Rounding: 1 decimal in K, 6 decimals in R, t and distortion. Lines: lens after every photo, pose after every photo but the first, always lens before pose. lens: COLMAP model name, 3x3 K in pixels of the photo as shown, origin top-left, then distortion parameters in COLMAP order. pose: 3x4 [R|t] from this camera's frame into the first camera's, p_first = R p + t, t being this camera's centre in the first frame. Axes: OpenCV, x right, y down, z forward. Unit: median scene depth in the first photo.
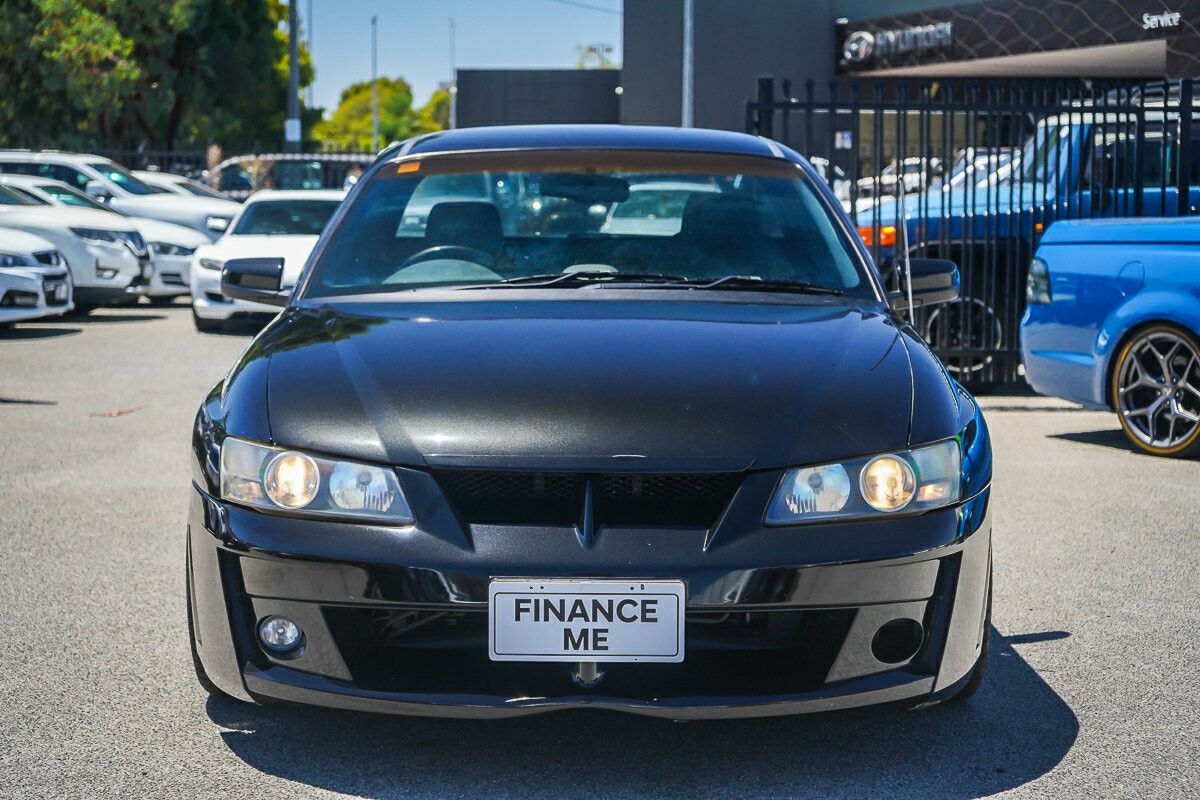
lens RADIAL K [[2025.9, 0, 578.5], [0, 2025.9, 402.3], [0, 0, 1]] dist [0.014102, 0.076627]
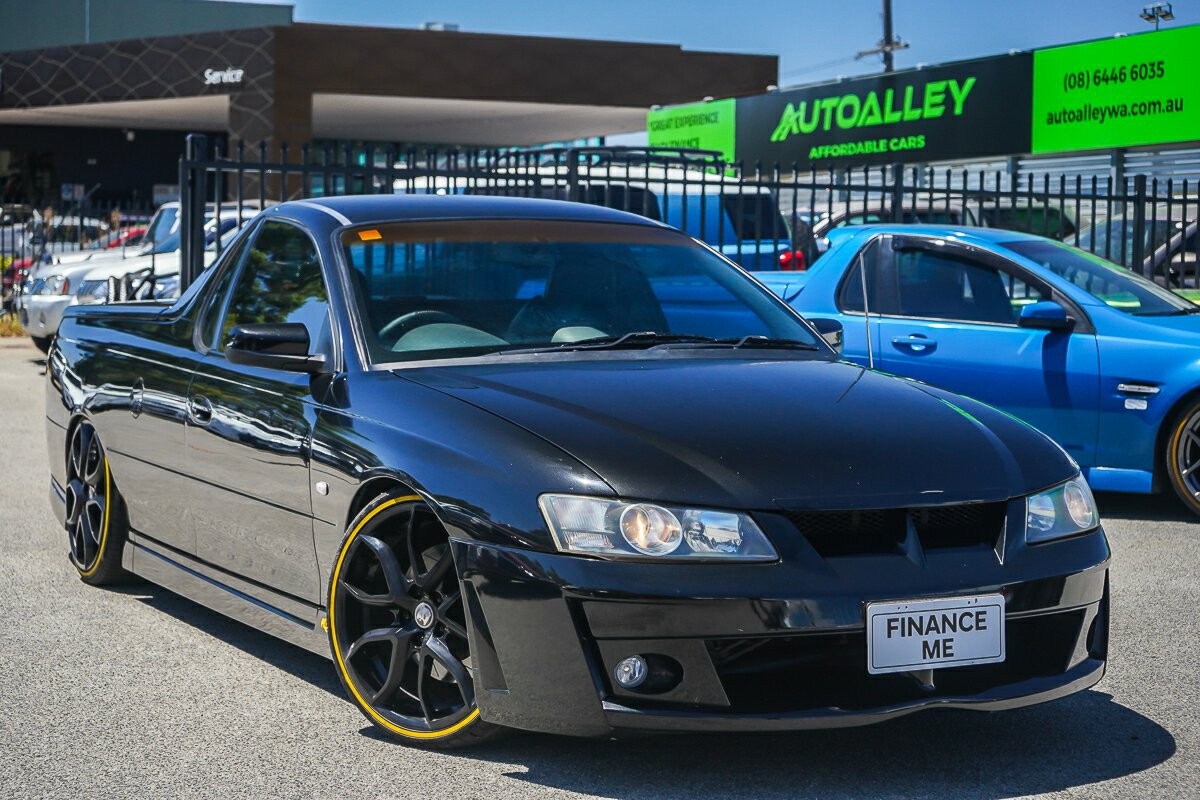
lens RADIAL K [[2072.9, 0, 557.7], [0, 2072.9, 397.5], [0, 0, 1]] dist [-0.032969, 0.052427]
pose [[0.897807, -0.027066, 0.439557, -0.693206], [0.039631, 0.999025, -0.019432, -0.013167], [-0.438602, 0.034866, 0.898005, 0.016935]]
